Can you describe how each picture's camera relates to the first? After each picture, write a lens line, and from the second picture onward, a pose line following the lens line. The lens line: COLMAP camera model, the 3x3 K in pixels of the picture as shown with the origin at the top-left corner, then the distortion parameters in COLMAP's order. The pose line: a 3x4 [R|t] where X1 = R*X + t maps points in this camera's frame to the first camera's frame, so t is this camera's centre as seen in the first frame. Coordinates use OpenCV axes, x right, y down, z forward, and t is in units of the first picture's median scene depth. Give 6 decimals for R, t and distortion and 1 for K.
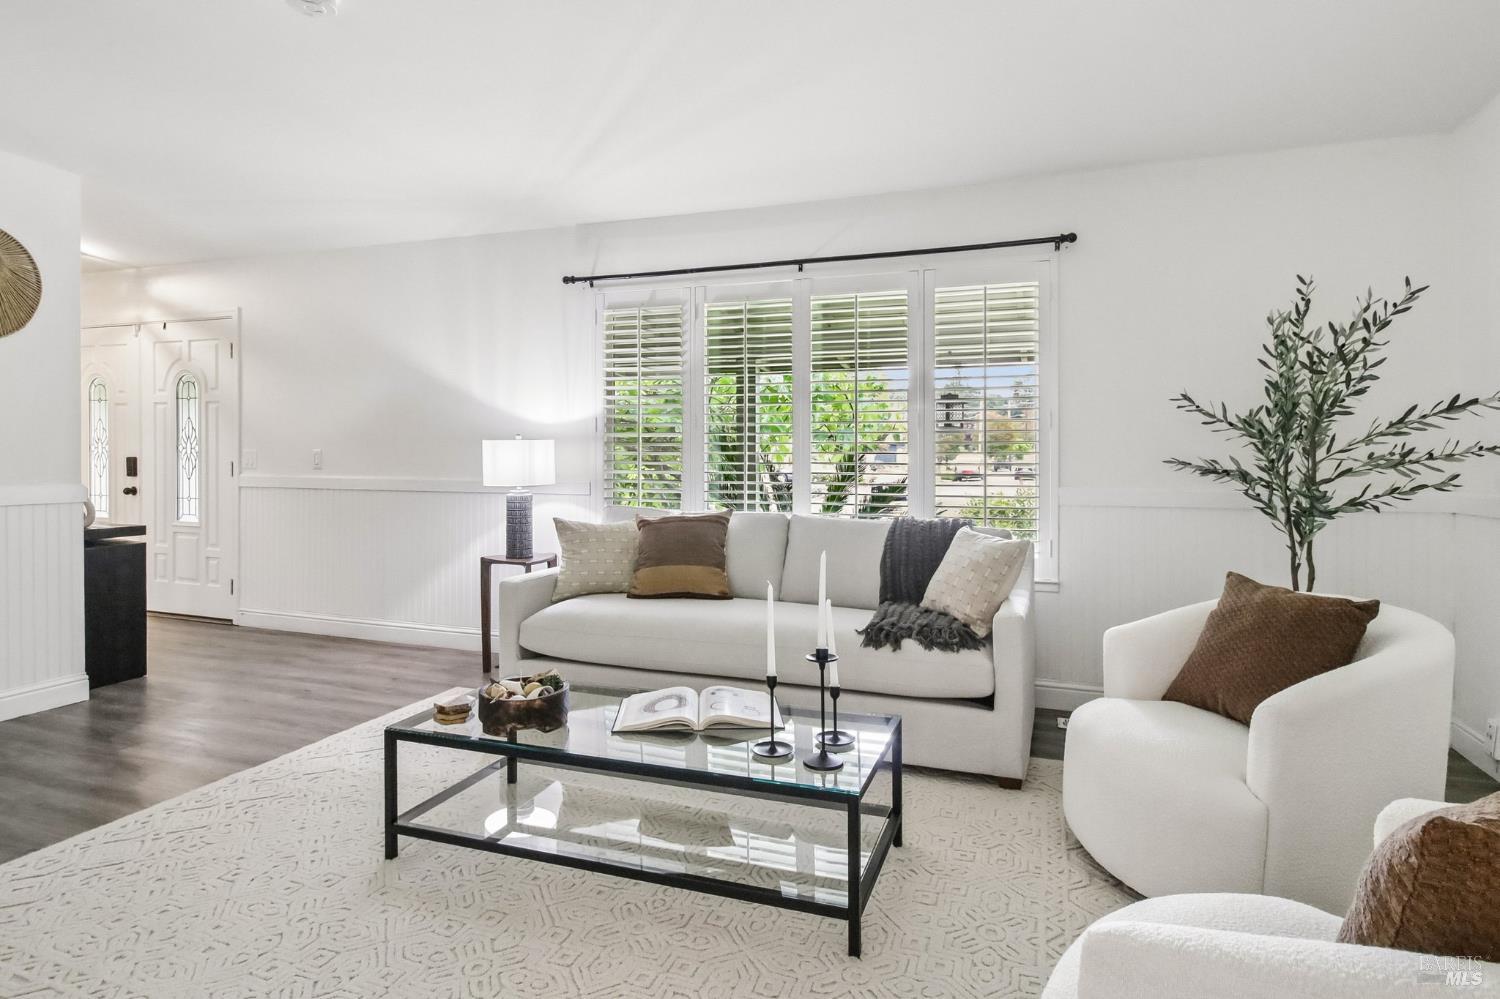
lens RADIAL K [[814.0, 0, 762.1], [0, 814.0, 473.9], [0, 0, 1]] dist [0.005796, -0.010937]
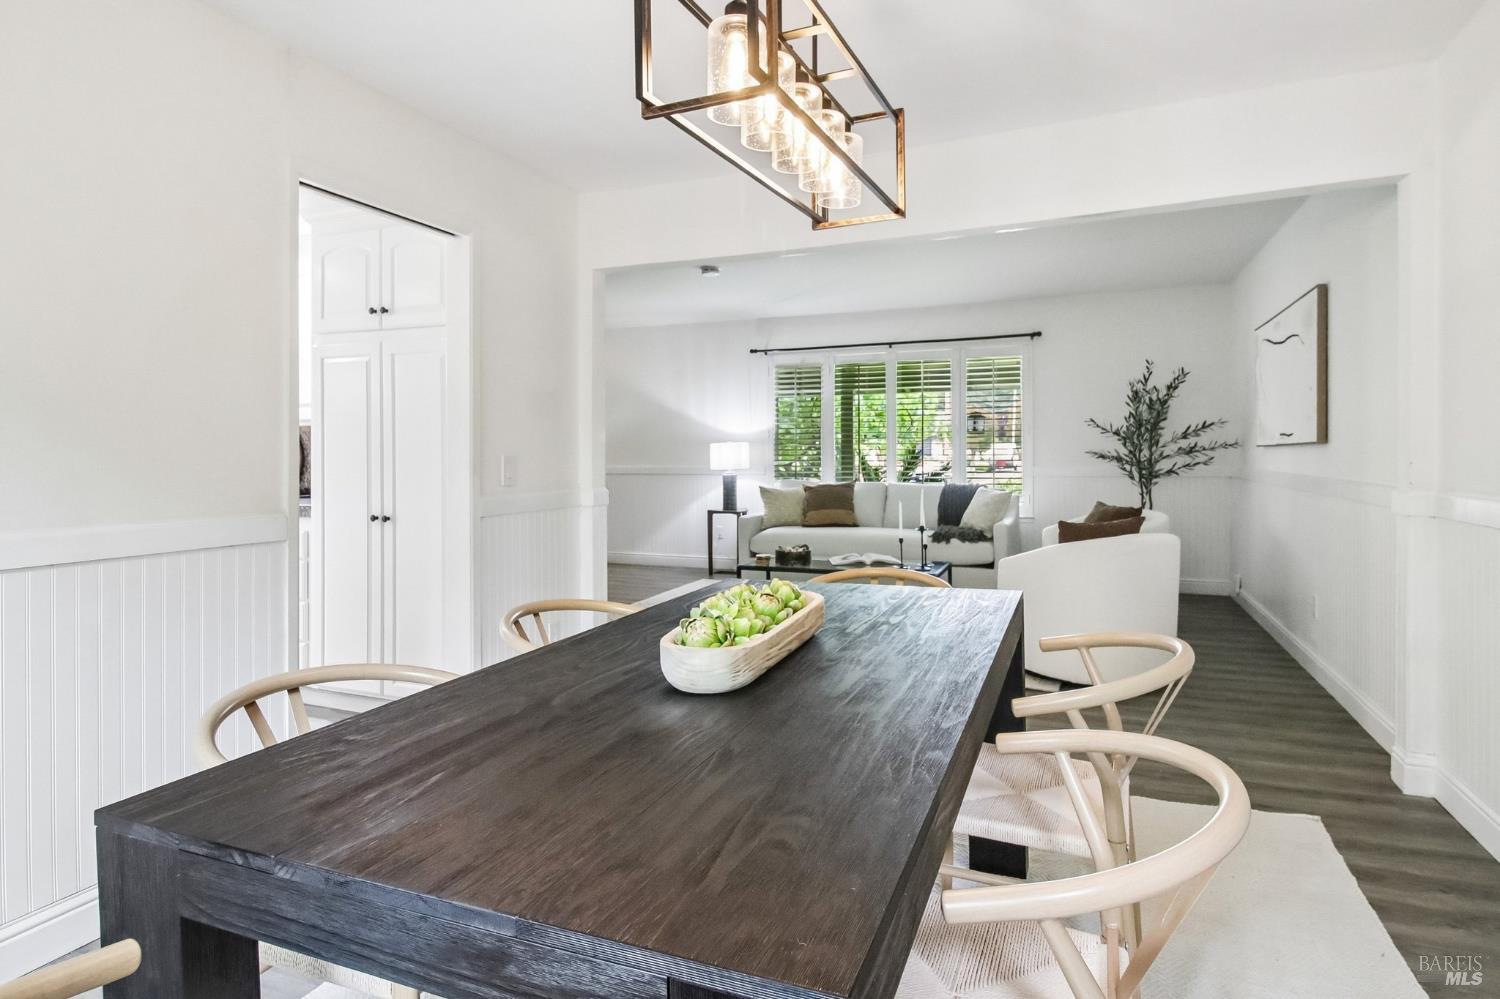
lens RADIAL K [[814.0, 0, 756.0], [0, 814.0, 485.8], [0, 0, 1]] dist [0.005796, -0.010937]
pose [[0.998899, -0.008298, -0.046162, -0.207142], [0.009344, 0.999703, 0.022495, 0.014214], [0.045962, -0.022901, 0.998681, -1.002214]]
